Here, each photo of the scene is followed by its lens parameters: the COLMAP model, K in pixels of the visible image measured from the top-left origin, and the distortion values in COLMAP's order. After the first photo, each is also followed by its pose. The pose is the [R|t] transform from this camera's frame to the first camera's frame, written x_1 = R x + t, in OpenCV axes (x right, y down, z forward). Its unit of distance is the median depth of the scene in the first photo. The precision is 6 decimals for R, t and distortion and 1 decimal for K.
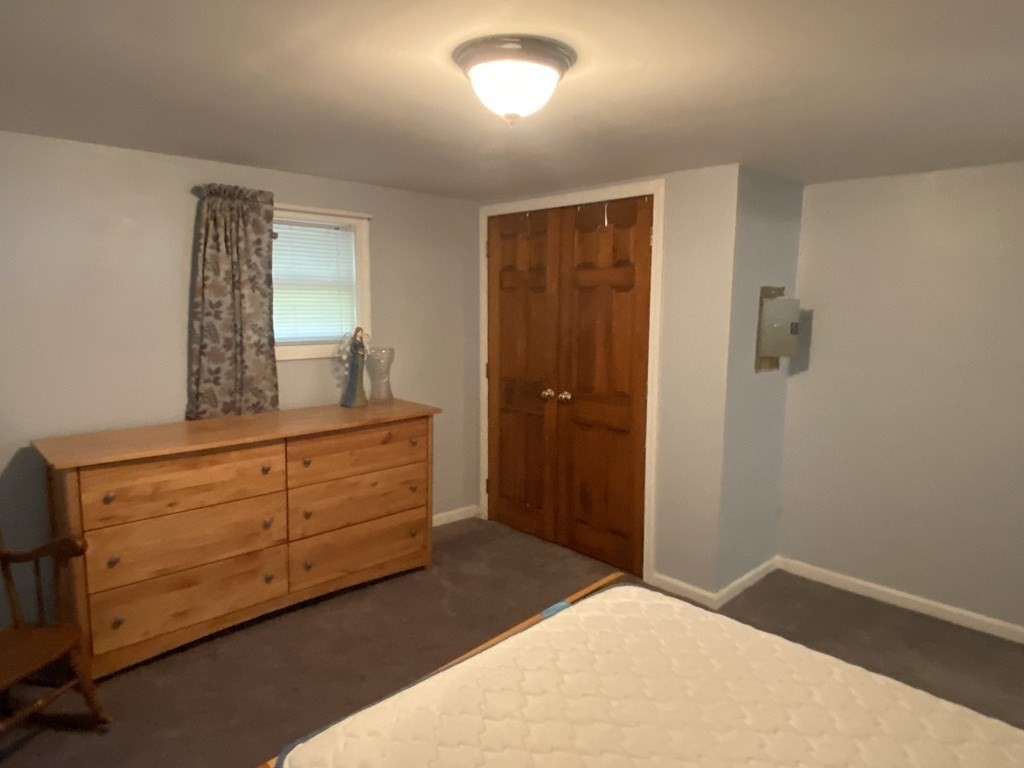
lens RADIAL K [[637.7, 0, 508.1], [0, 637.7, 376.5], [0, 0, 1]] dist [0.066503, -0.073103]
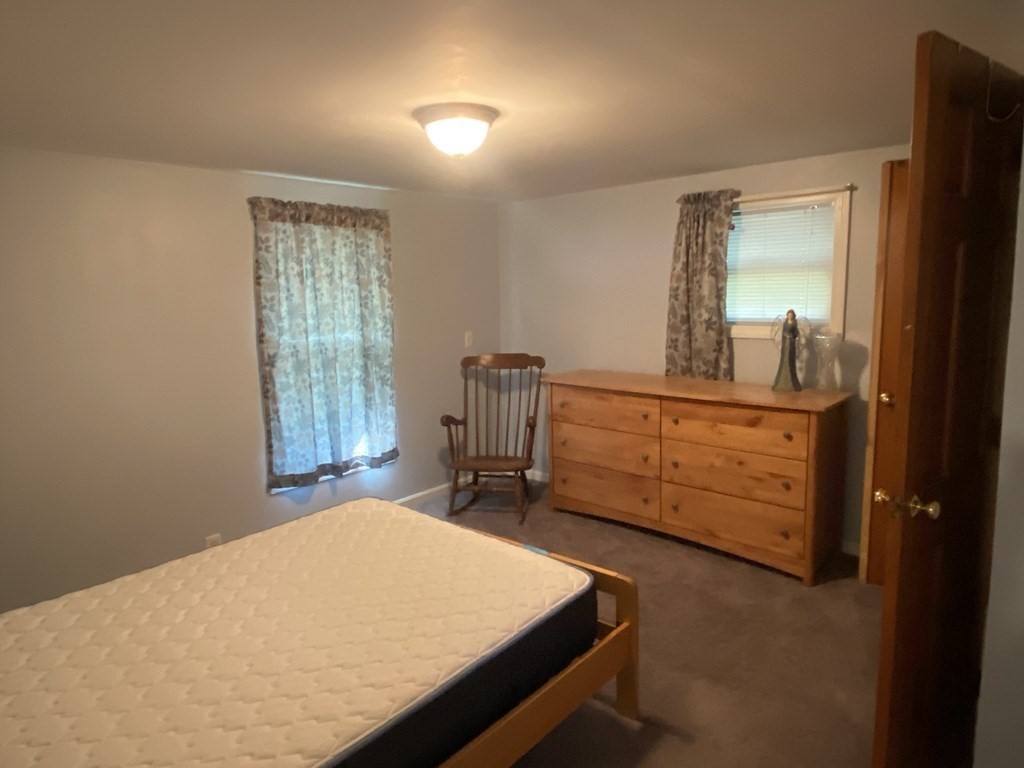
lens RADIAL K [[637.7, 0, 508.1], [0, 637.7, 376.5], [0, 0, 1]] dist [0.066503, -0.073103]
pose [[0.073233, 0.131111, -0.988659, 0.776795], [-0.105212, 0.986805, 0.123072, -0.057314], [0.991750, 0.095006, 0.086061, 0.541306]]
